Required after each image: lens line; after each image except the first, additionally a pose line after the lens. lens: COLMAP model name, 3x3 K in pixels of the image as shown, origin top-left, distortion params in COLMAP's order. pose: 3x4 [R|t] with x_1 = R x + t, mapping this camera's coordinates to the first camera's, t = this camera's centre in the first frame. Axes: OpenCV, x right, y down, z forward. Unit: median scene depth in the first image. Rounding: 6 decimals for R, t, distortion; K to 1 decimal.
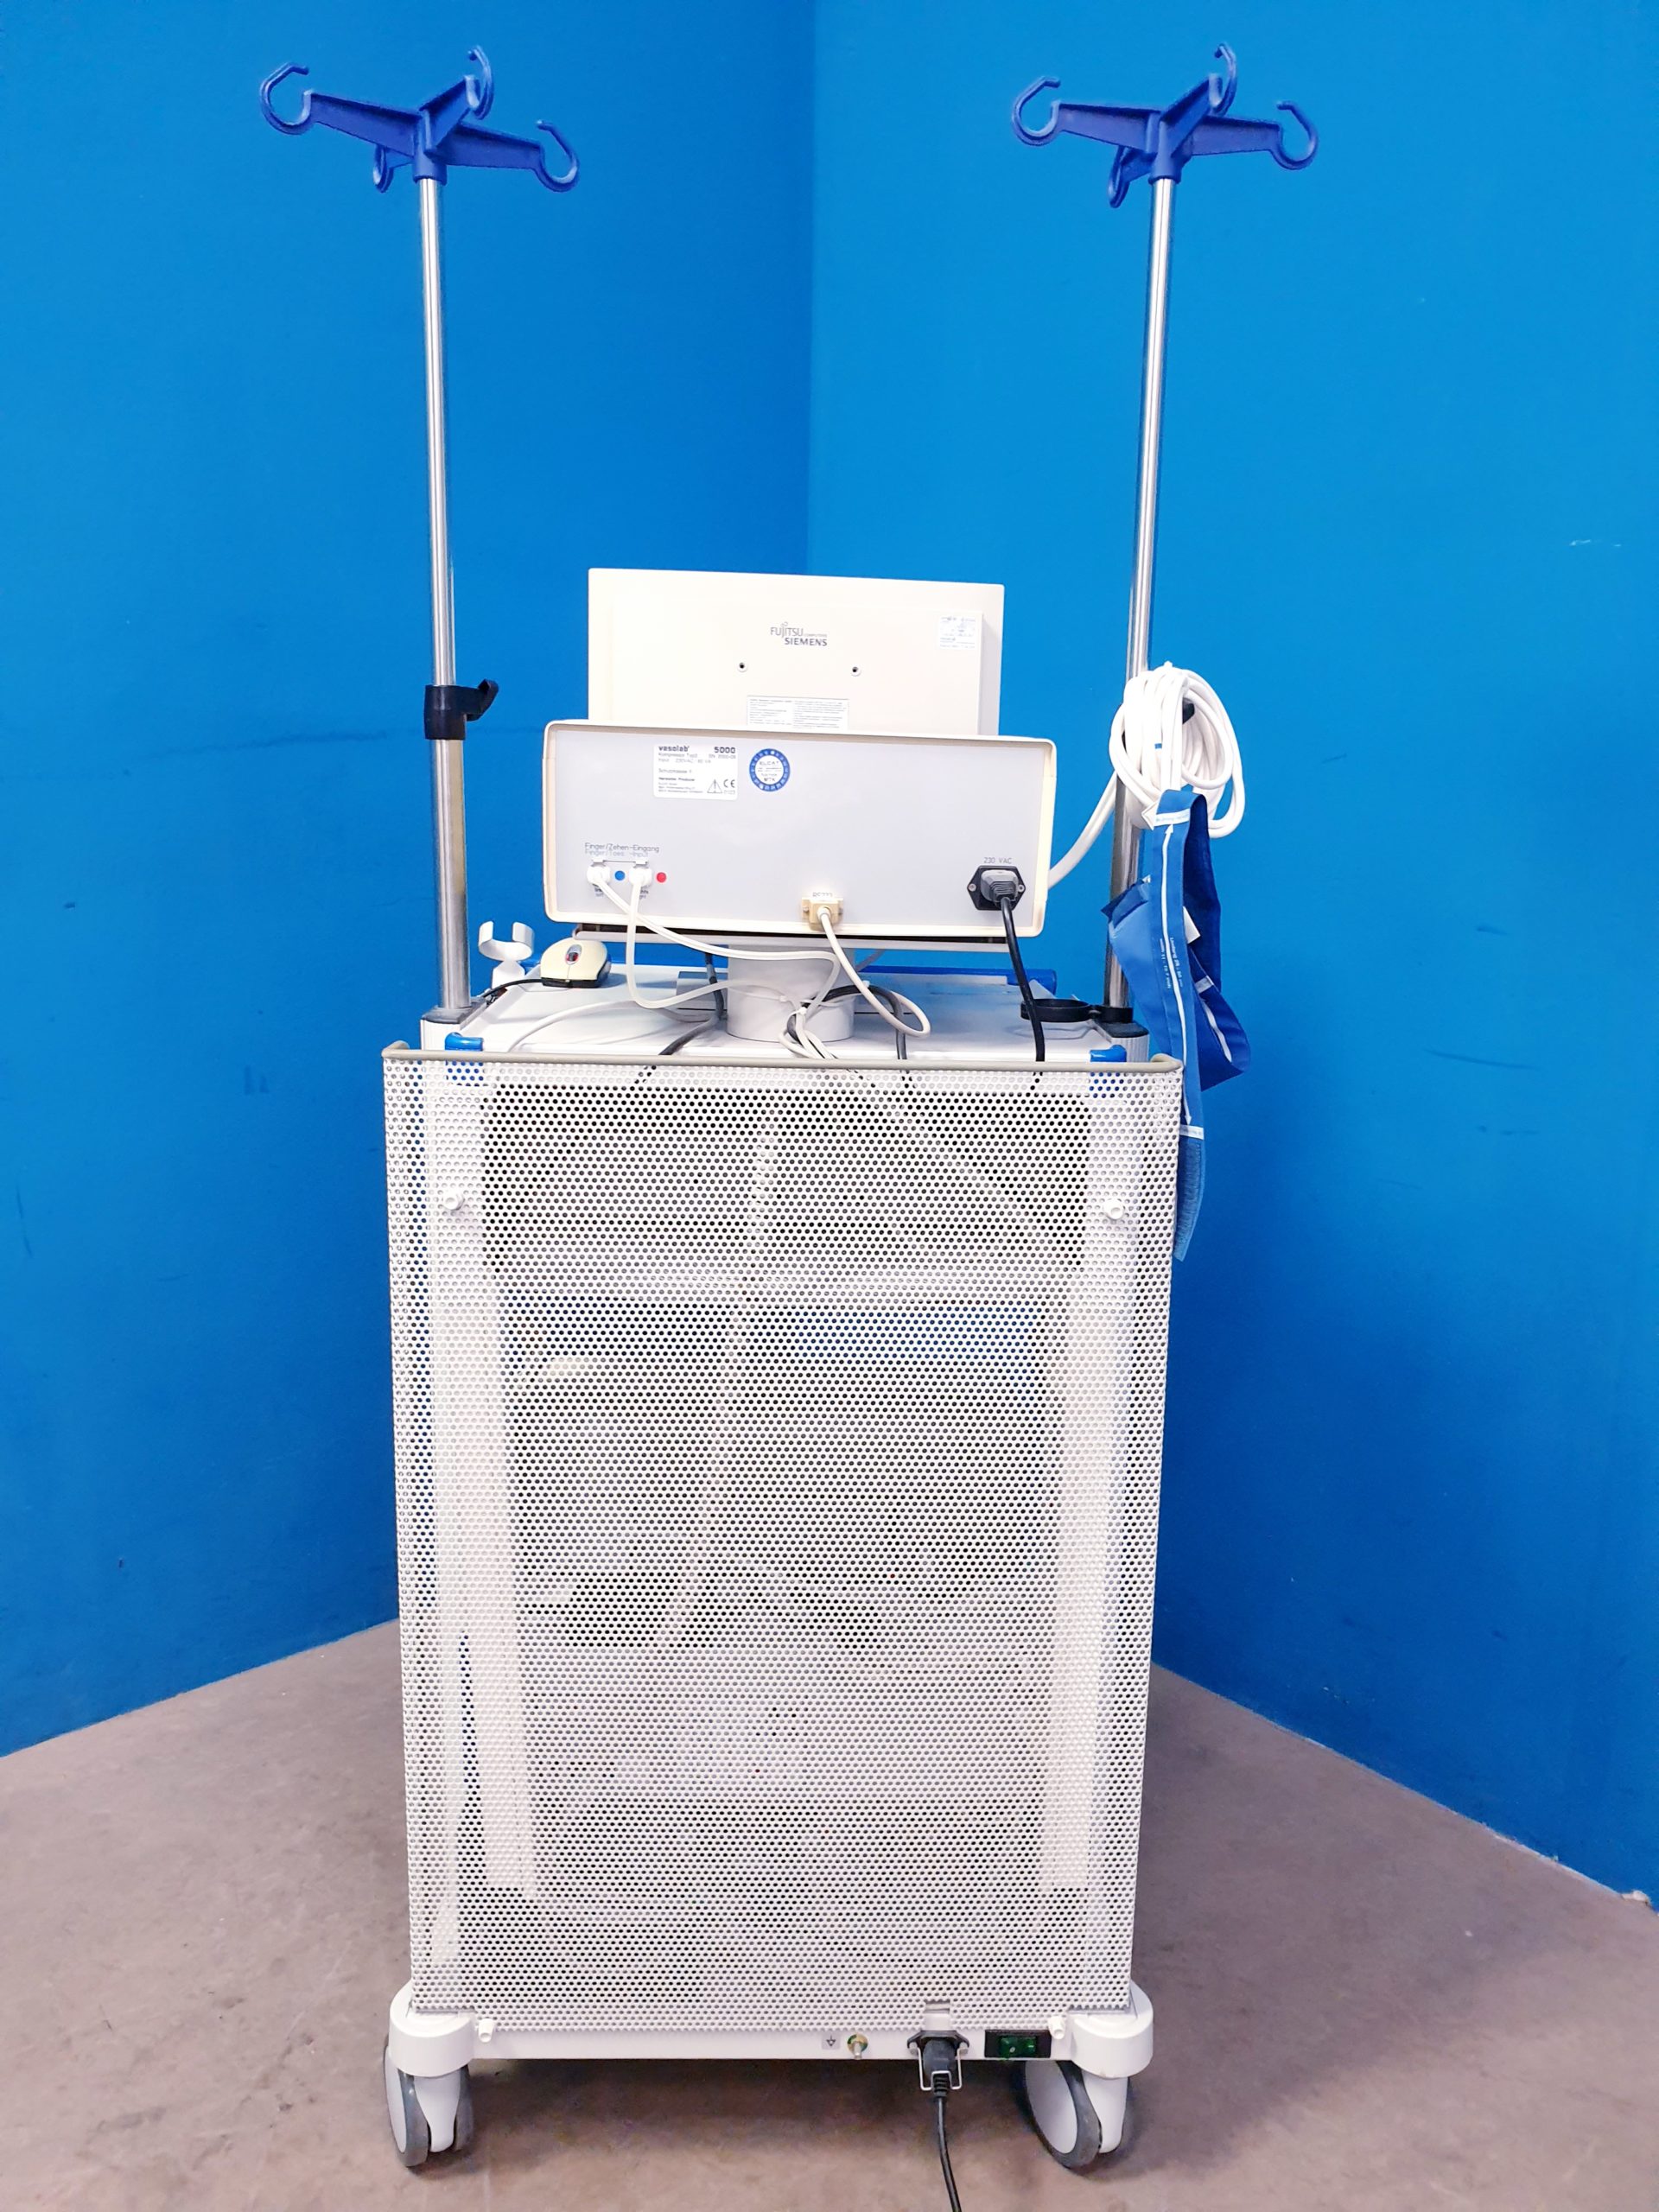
lens RADIAL K [[1721.1, 0, 842.5], [0, 1721.1, 1110.6], [0, 0, 1]] dist [0.021514, -0.005610]
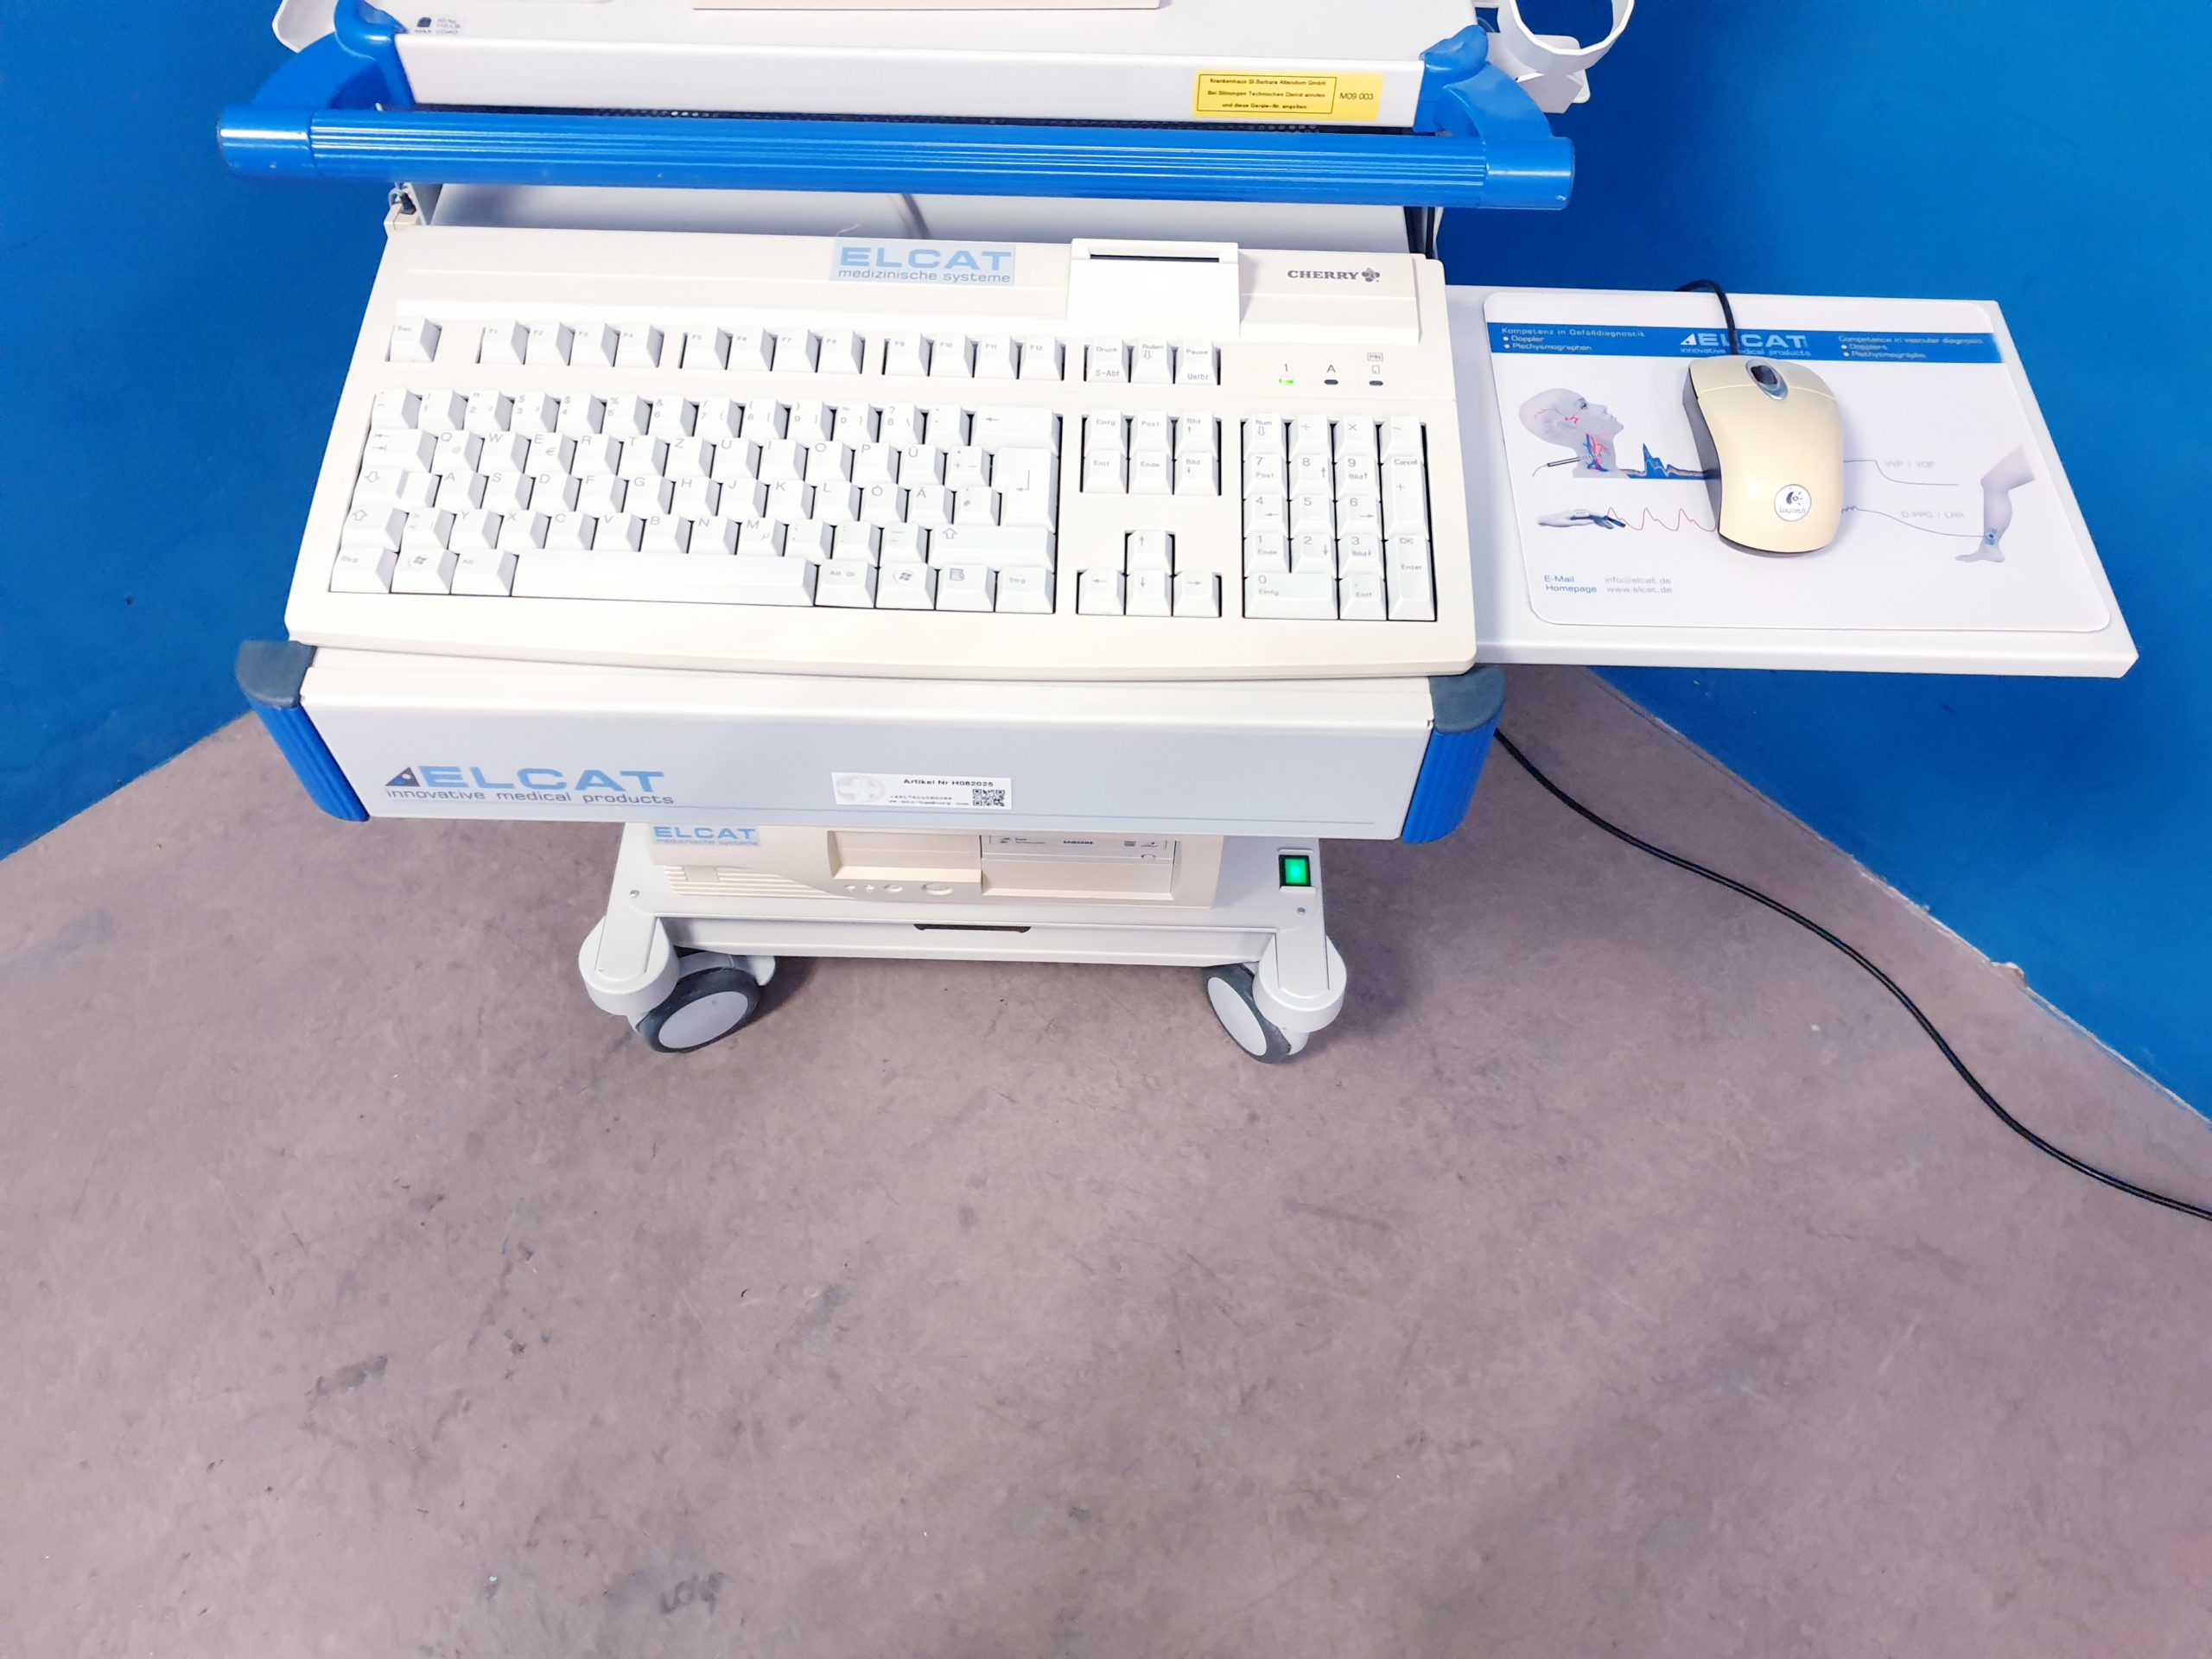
lens RADIAL K [[1724.9, 0, 1110.9], [0, 1724.9, 796.9], [0, 0, 1]] dist [-0.002644, 0.004439]
pose [[0.999328, -0.025615, 0.026220, -0.021158], [-0.000356, 0.708500, 0.705711, -0.234607], [-0.036653, -0.705246, 0.708015, 0.469641]]
